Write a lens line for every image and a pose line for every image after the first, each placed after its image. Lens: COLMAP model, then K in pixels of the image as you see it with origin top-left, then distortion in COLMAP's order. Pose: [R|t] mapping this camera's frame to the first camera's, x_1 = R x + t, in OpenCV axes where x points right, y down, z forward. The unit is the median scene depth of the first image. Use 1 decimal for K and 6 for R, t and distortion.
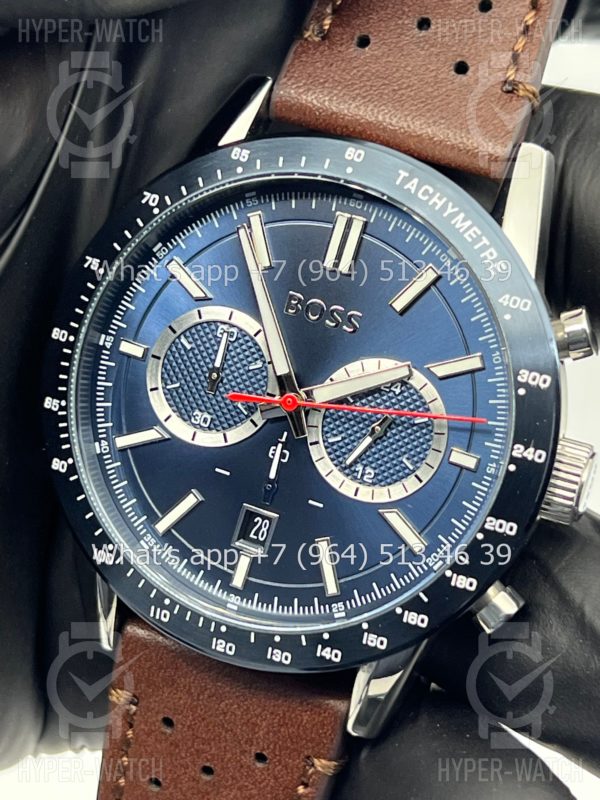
lens RADIAL K [[1888.2, 0, 295.1], [0, 1888.2, 395.0], [0, 0, 1]] dist [0.143593, 0.000000]
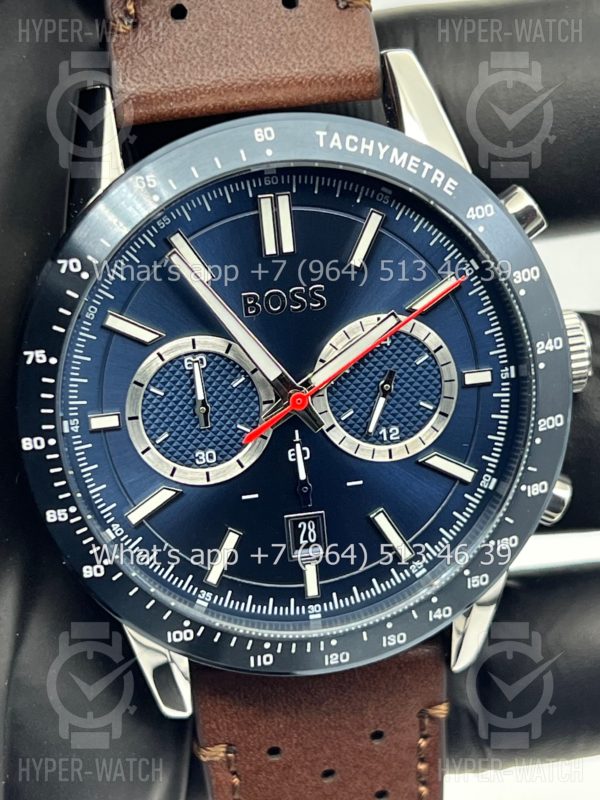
lens RADIAL K [[1888.2, 0, 296.4], [0, 1888.2, 397.0], [0, 0, 1]] dist [0.143593, 0.000000]
pose [[0.832990, -0.436942, 0.339425, -0.323534], [0.388042, 0.898658, 0.204541, -0.191834], [-0.394399, -0.038670, 0.918125, 0.126194]]
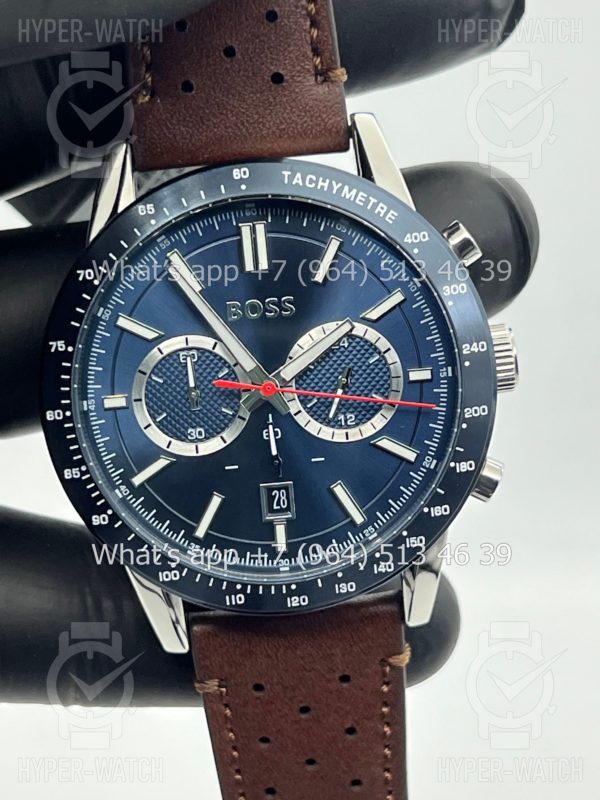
lens RADIAL K [[1888.2, 0, 305.5], [0, 1888.2, 402.0], [0, 0, 1]] dist [0.143593, 0.000000]
pose [[0.885690, -0.391480, 0.249592, -0.278278], [0.387604, 0.919413, 0.066651, -0.057781], [-0.255571, 0.037711, 0.966055, -0.144645]]
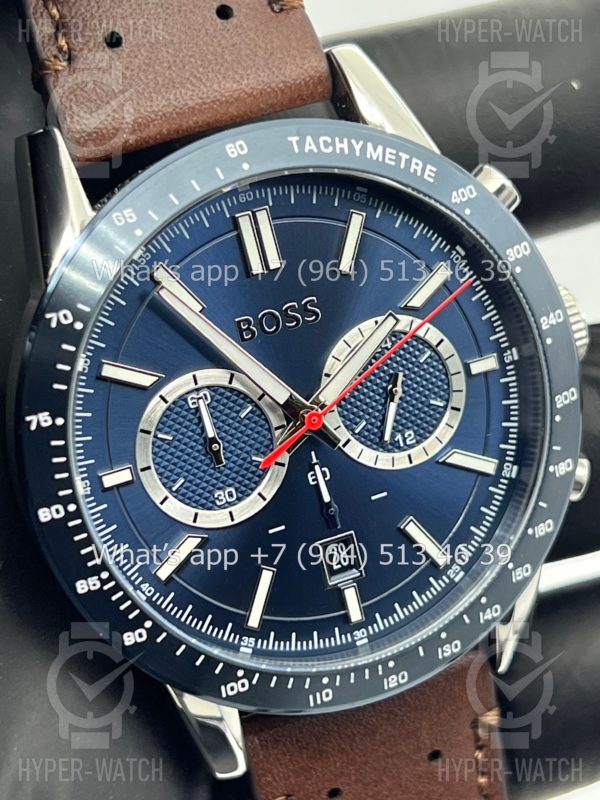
lens RADIAL K [[1888.2, 0, 293.5], [0, 1888.2, 394.9], [0, 0, 1]] dist [0.143593, 0.000000]
pose [[0.691175, -0.558679, 0.458426, -0.415514], [0.511795, 0.826254, 0.235307, -0.223035], [-0.510238, 0.071982, 0.857016, 0.225429]]
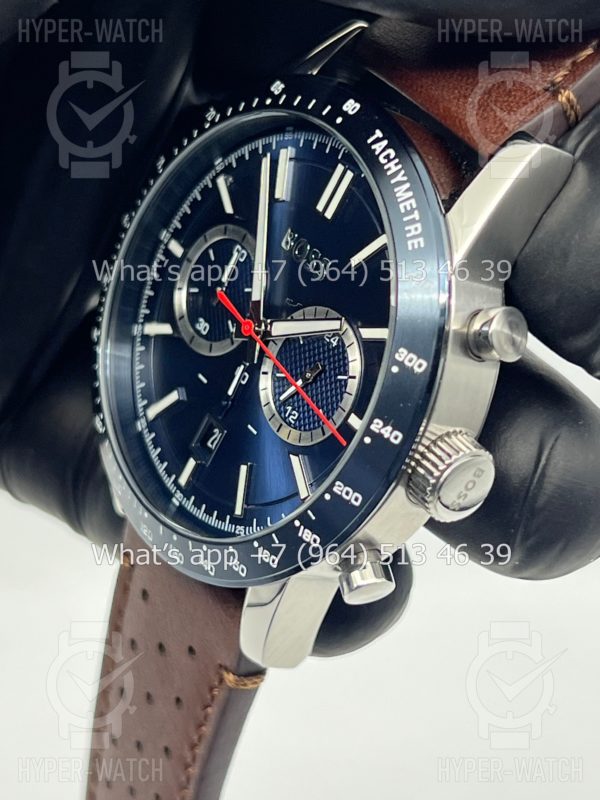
lens RADIAL K [[1888.2, 0, 296.7], [0, 1888.2, 406.2], [0, 0, 1]] dist [0.143593, 0.000000]
pose [[0.817912, 0.274686, -0.505537, 0.555739], [-0.261430, 0.960159, 0.098739, -0.064299], [0.512518, 0.051403, 0.857136, 0.118374]]
